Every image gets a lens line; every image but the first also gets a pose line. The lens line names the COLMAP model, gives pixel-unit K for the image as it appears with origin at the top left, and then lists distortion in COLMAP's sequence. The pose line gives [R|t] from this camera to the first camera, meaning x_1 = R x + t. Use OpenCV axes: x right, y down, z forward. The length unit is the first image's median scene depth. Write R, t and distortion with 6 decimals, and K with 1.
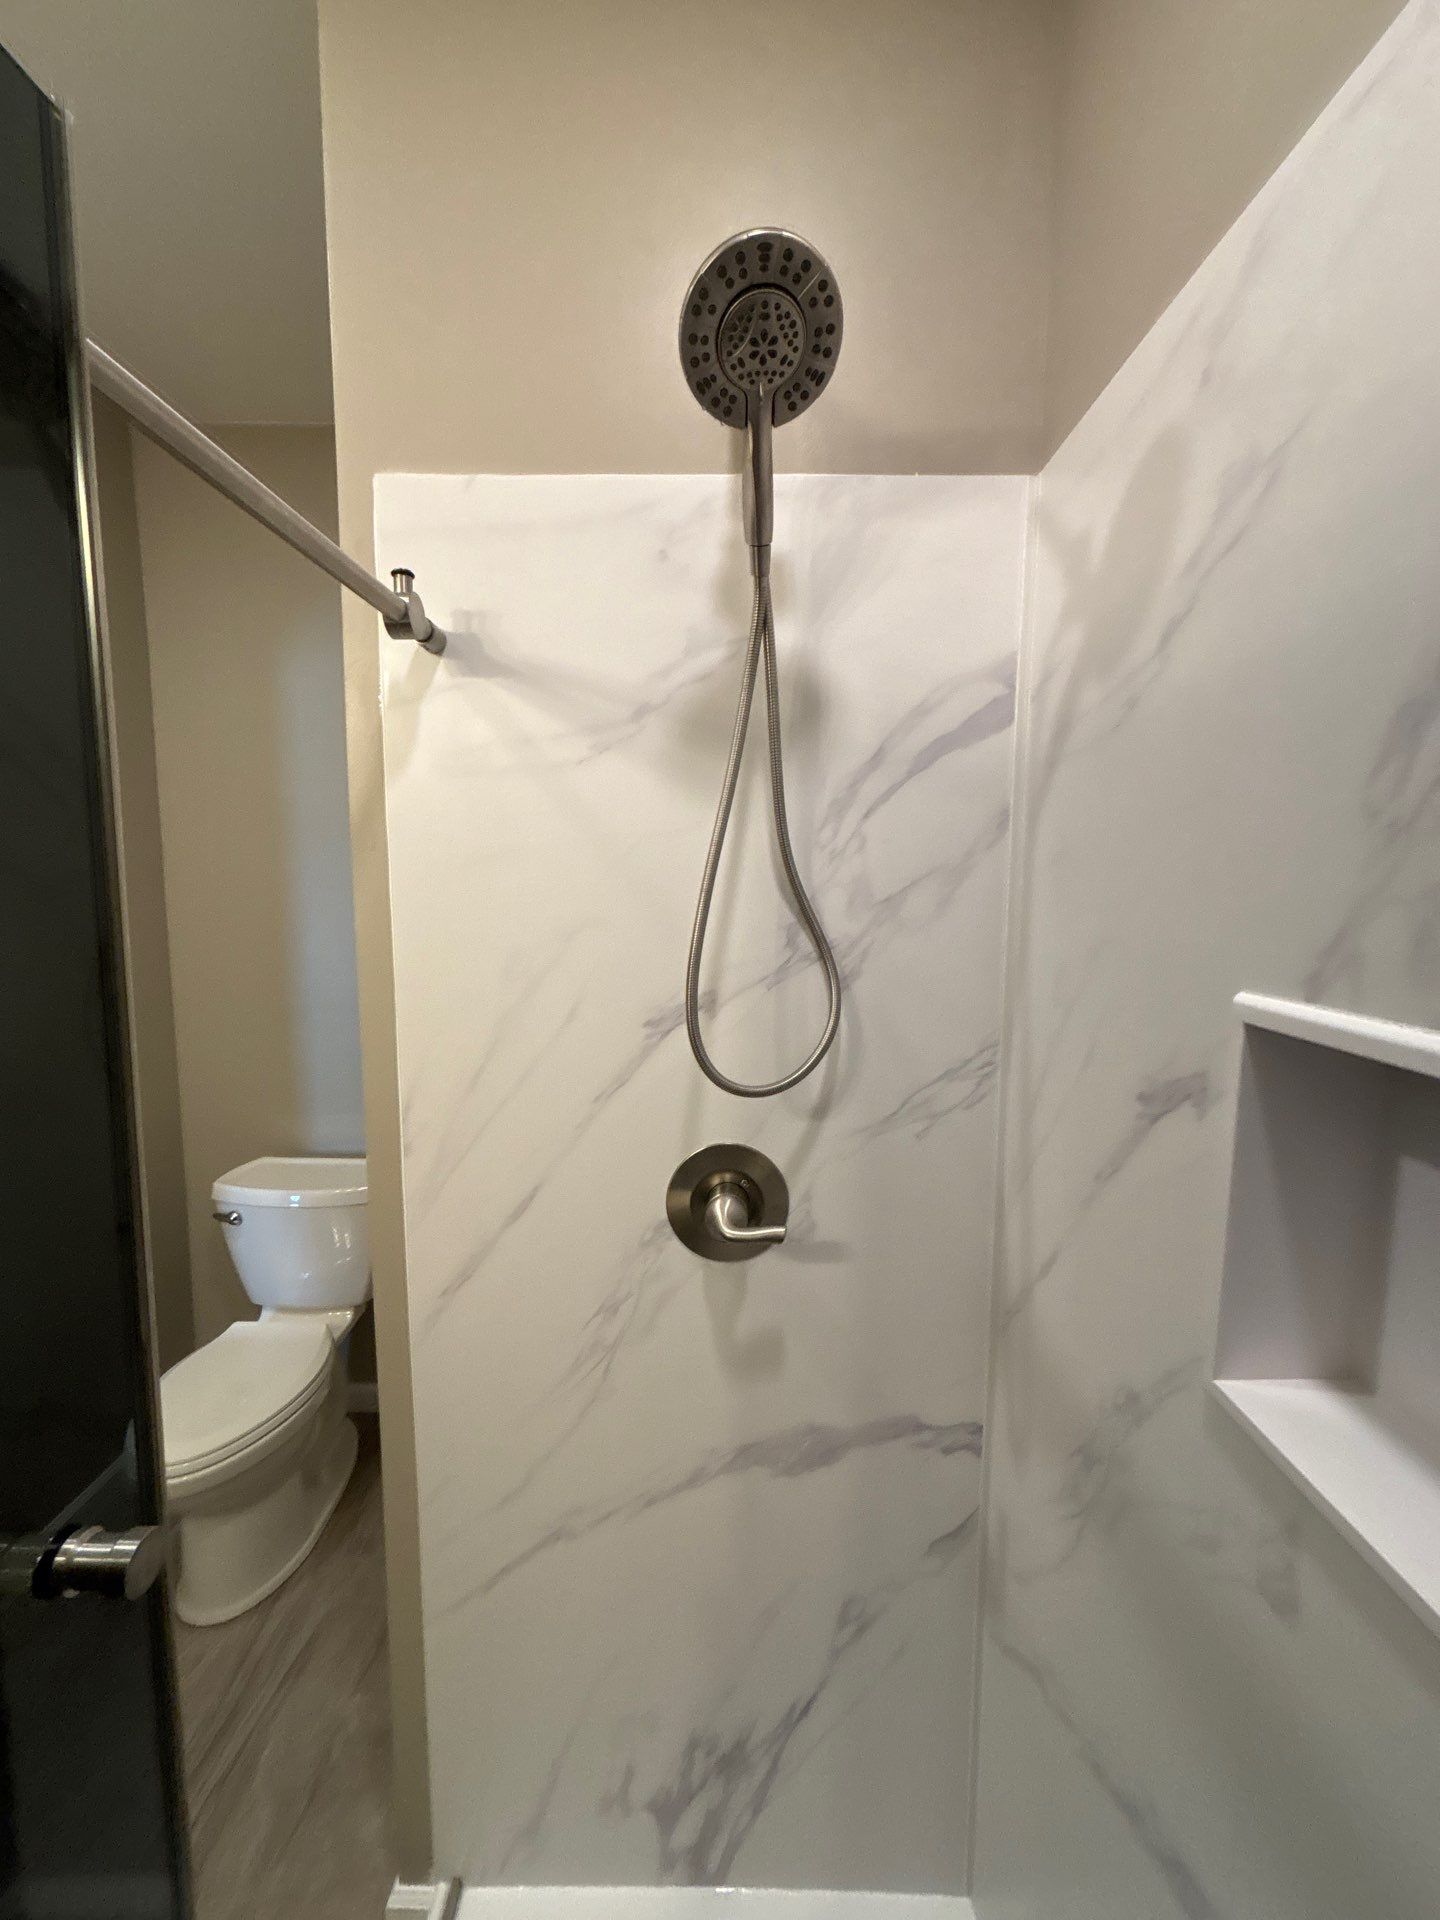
lens RADIAL K [[771.5, 0, 717.0], [0, 771.5, 959.4], [0, 0, 1]] dist [0.000026, 0.000378]
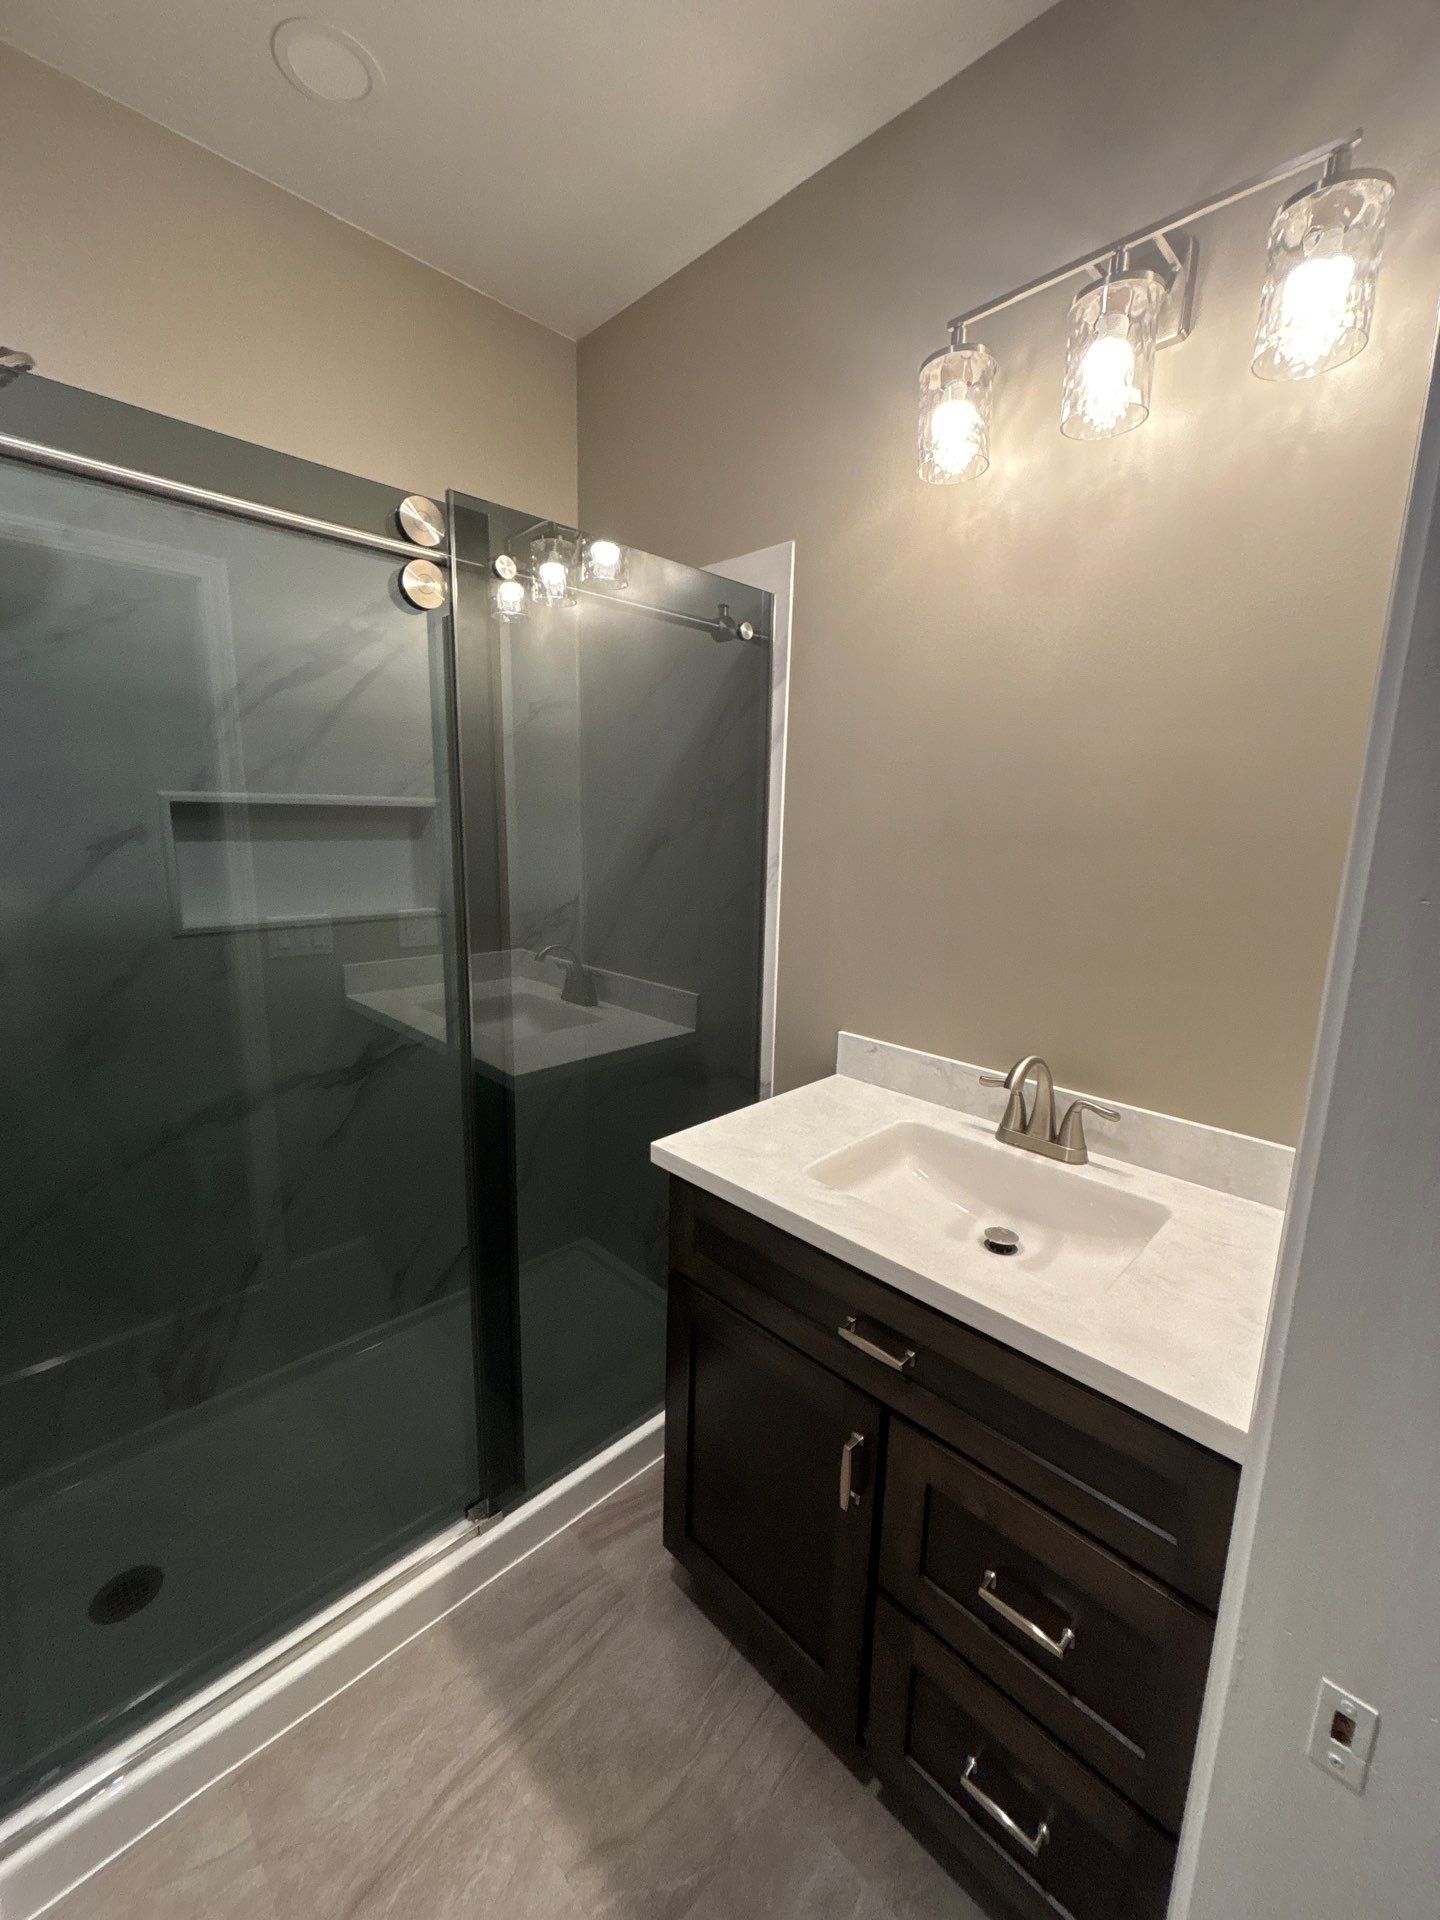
lens RADIAL K [[771.5, 0, 717.0], [0, 771.5, 959.4], [0, 0, 1]] dist [0.000026, 0.000378]
pose [[-0.707998, -0.146908, 0.690766, -1.653223], [0.053711, 0.964090, 0.260088, 0.005716], [-0.704169, 0.221244, -0.674683, 0.922275]]
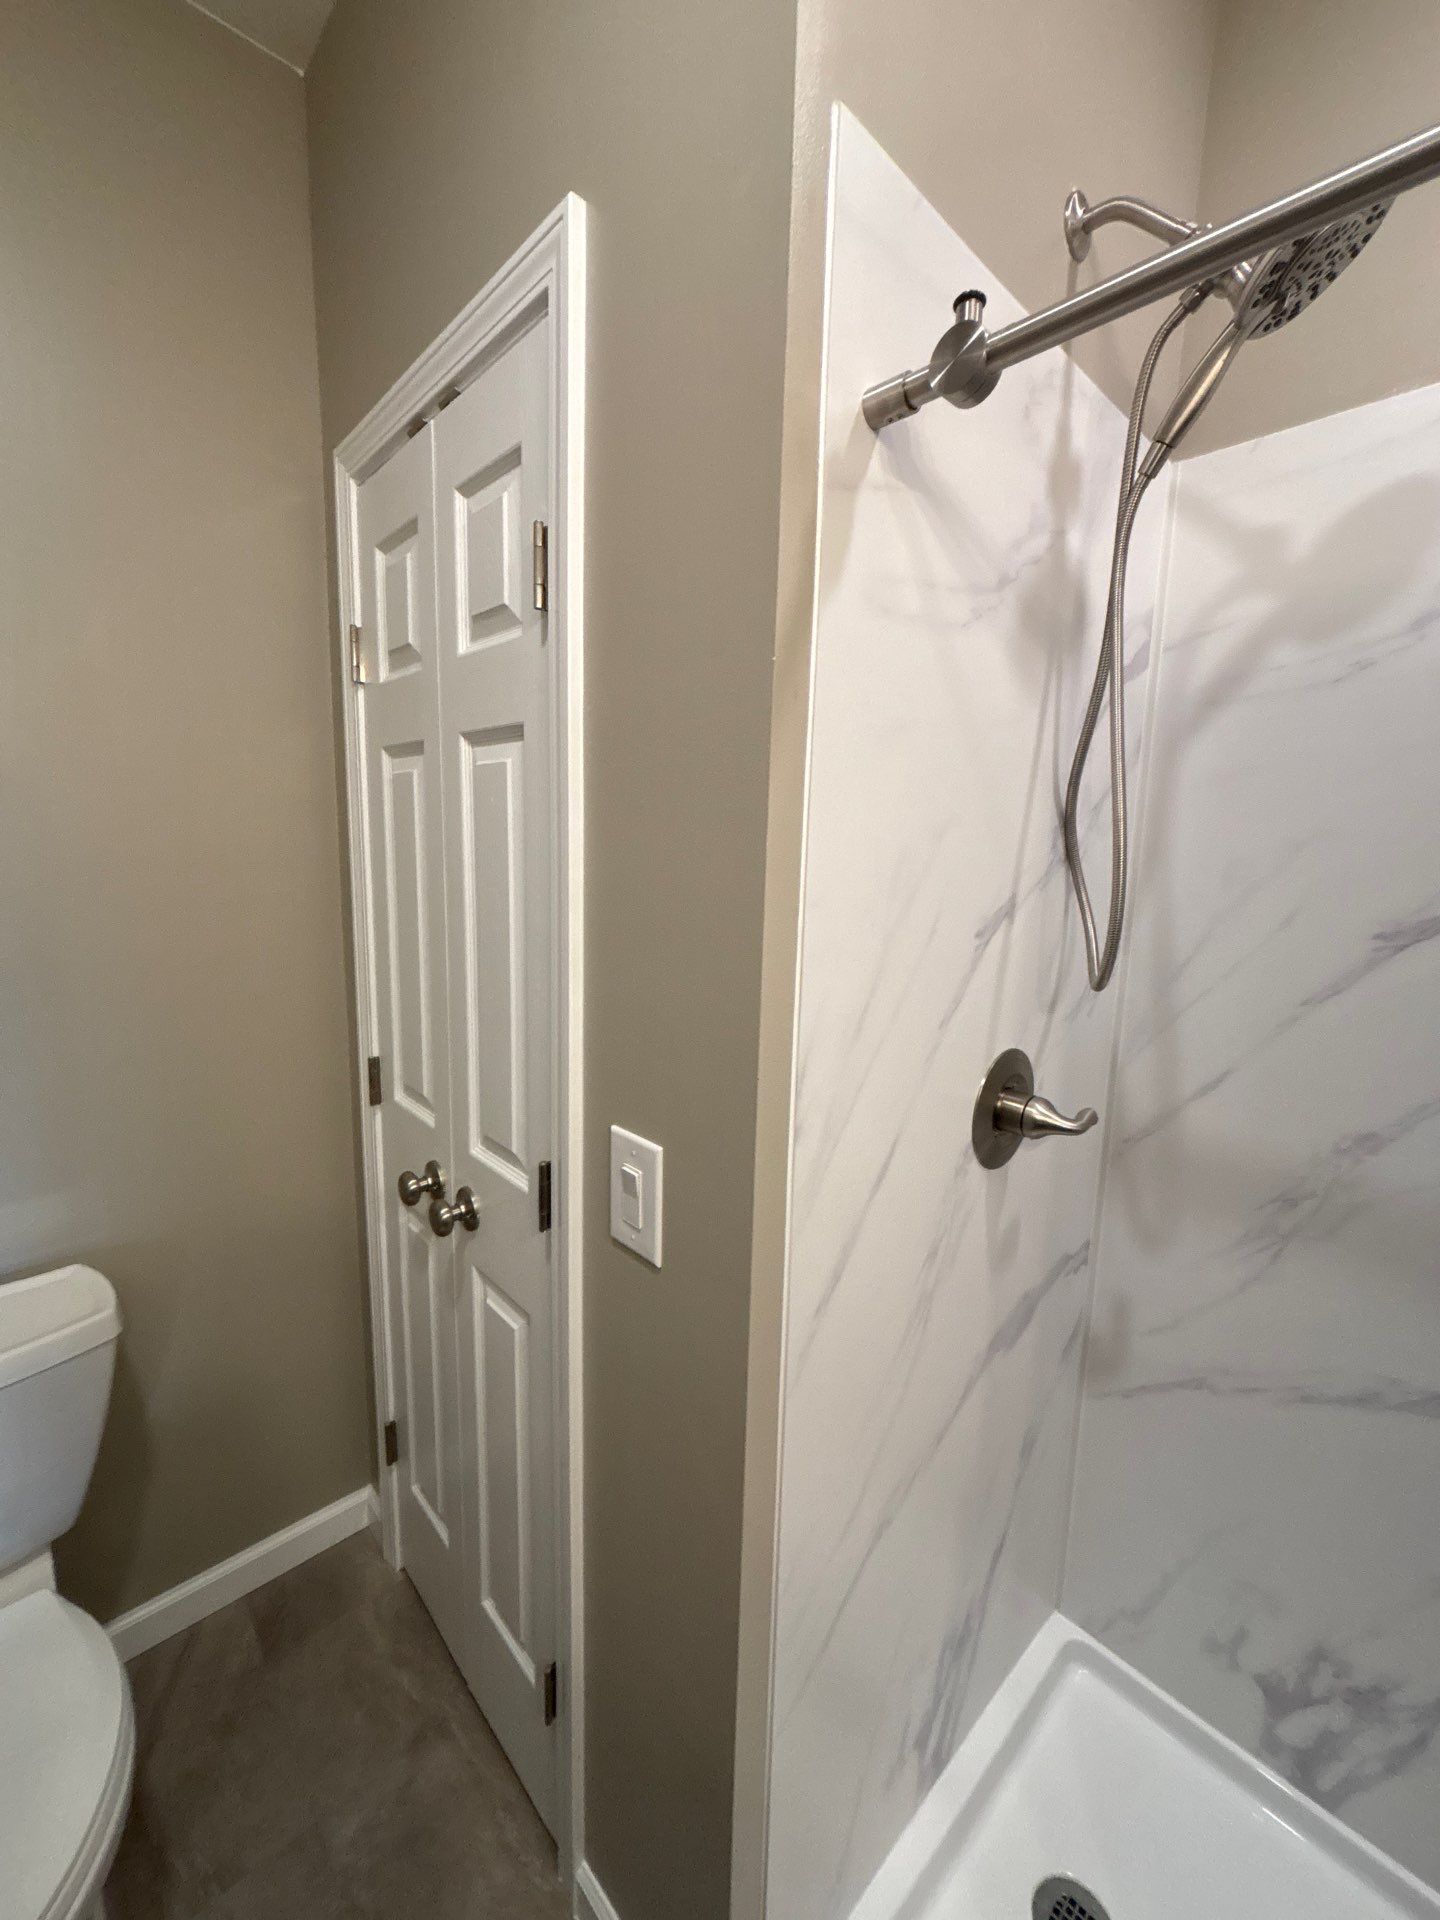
lens RADIAL K [[772.2, 0, 711.7], [0, 772.2, 956.4], [0, 0, 1]] dist [-0.002221, -0.000059]
pose [[0.724299, -0.085720, 0.684137, -0.994268], [0.051775, 0.996202, 0.070006, 0.031535], [-0.687540, -0.015284, 0.725986, 0.572699]]
